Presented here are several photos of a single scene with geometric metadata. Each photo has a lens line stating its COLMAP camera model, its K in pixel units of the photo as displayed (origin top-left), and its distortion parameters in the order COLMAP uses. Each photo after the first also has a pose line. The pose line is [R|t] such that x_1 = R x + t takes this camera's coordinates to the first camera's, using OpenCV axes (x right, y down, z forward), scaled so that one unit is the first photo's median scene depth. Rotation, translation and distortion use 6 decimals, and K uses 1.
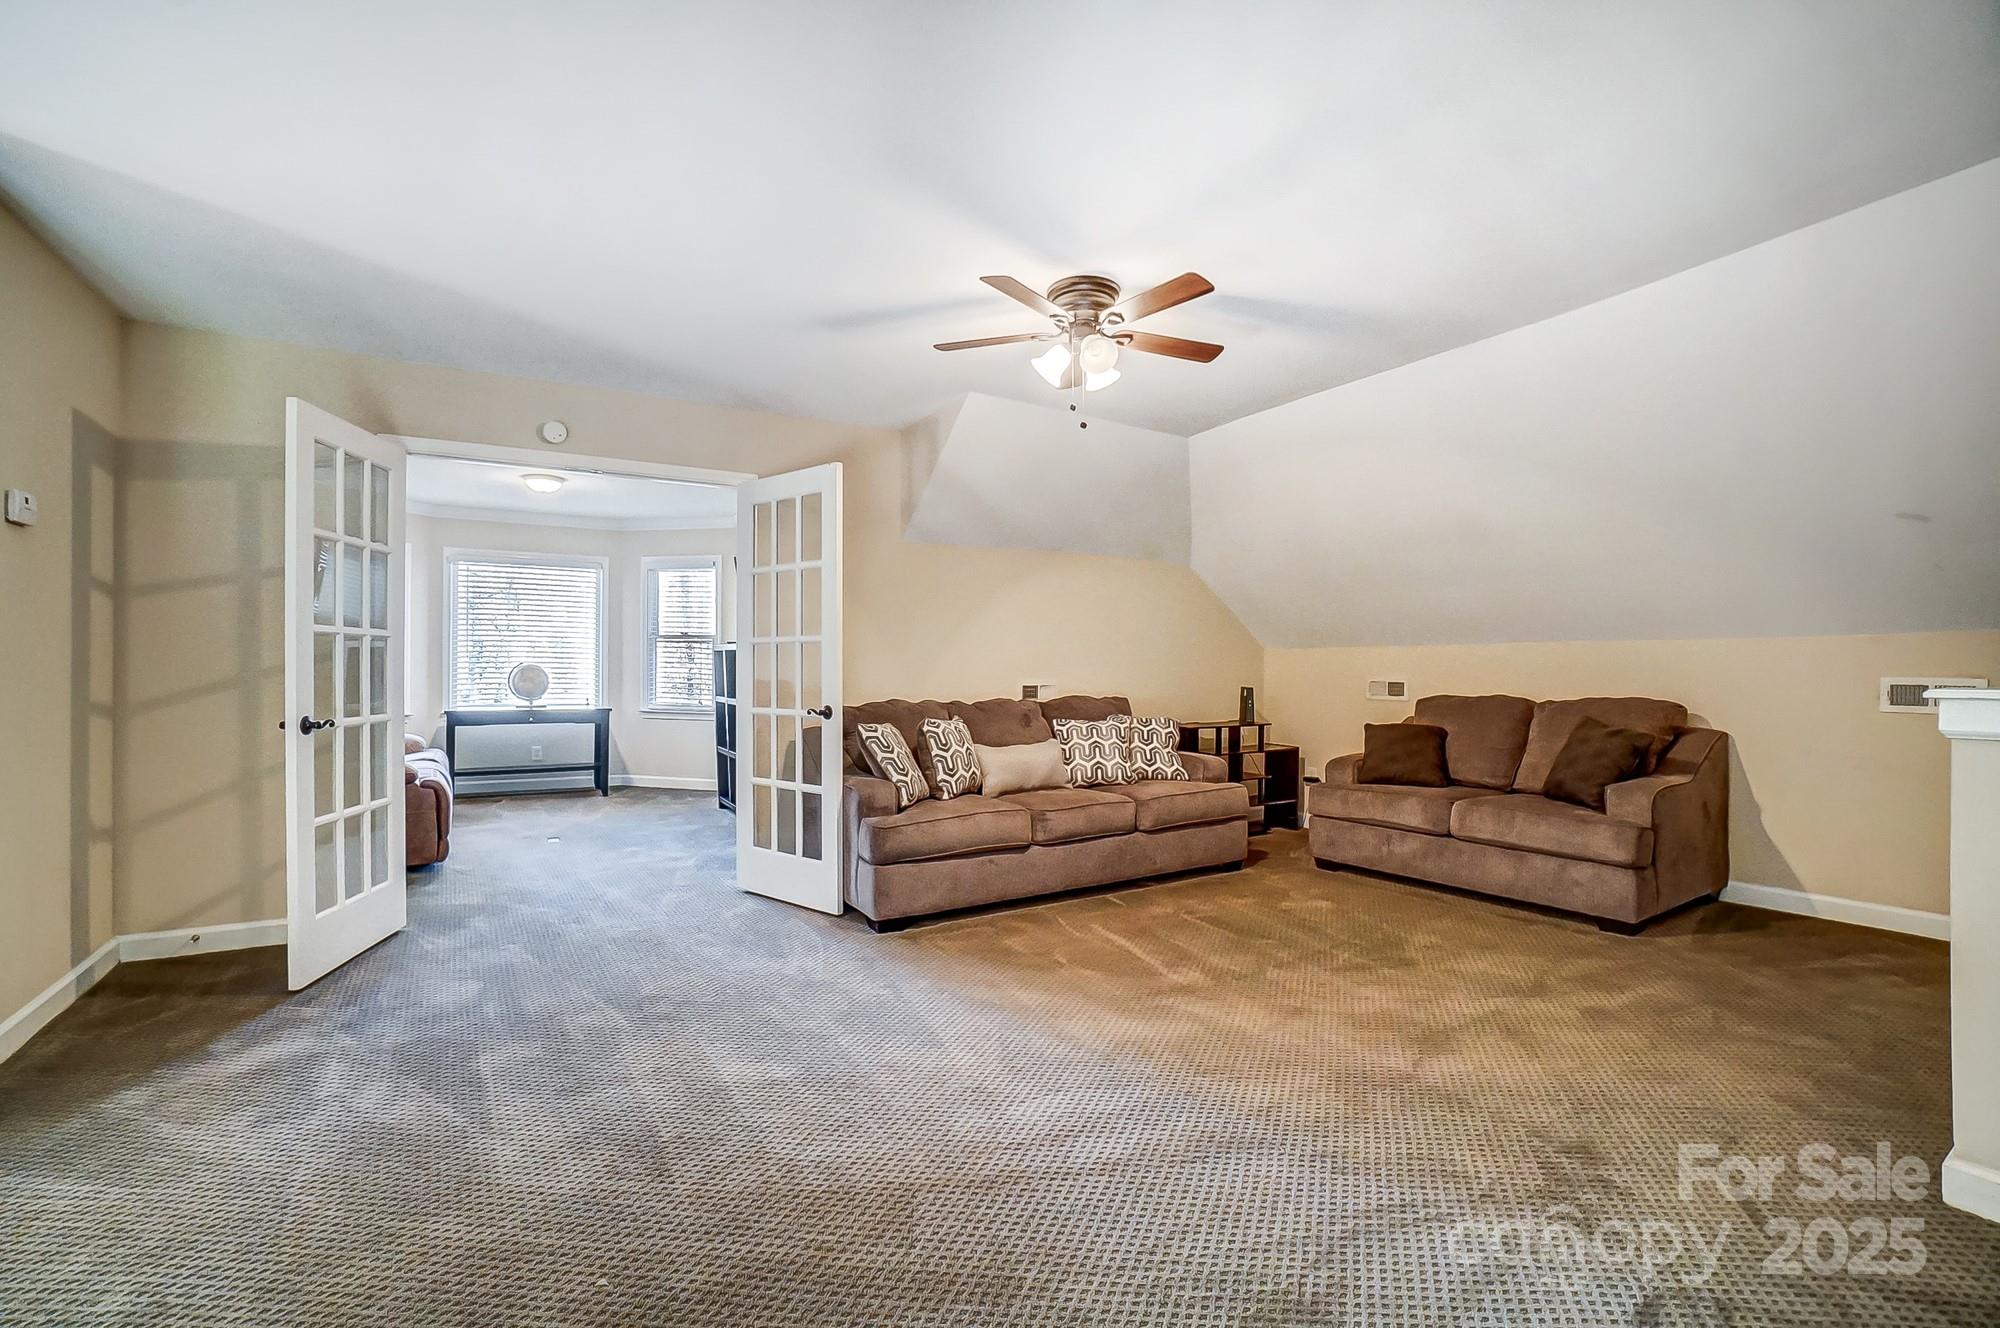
lens RADIAL K [[896.4, 0, 994.4], [0, 896.4, 666.5], [0, 0, 1]] dist [-0.057079, 0.019432]
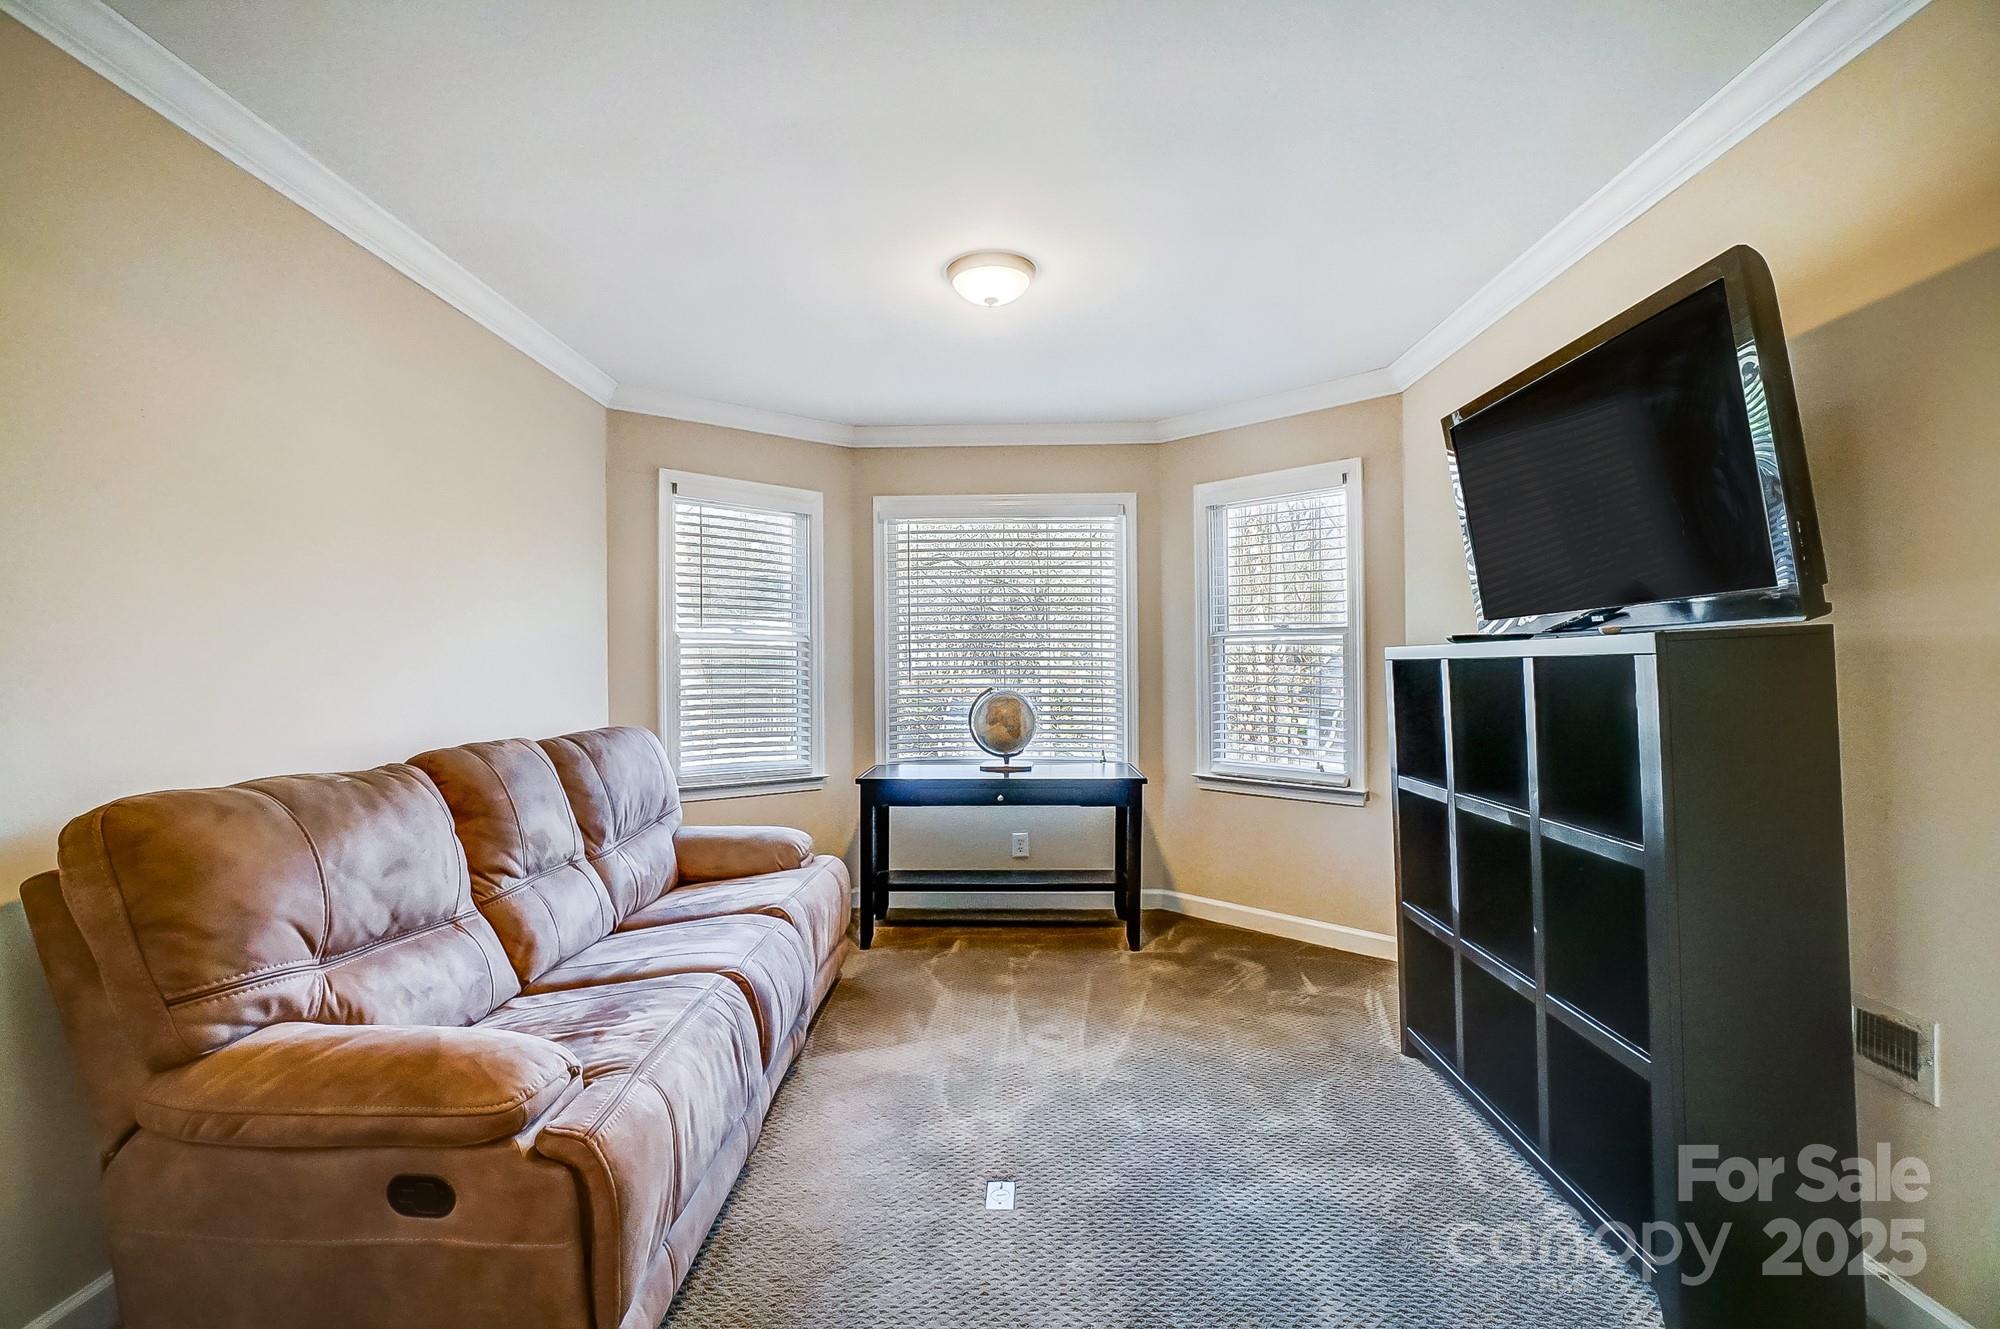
lens RADIAL K [[896.4, 0, 994.4], [0, 896.4, 667.0], [0, 0, 1]] dist [-0.057079, 0.019432]
pose [[0.845924, -0.016229, -0.533057, -0.230188], [0.010525, 0.999850, -0.013739, -0.010646], [0.533200, 0.006011, 0.845968, 0.519118]]
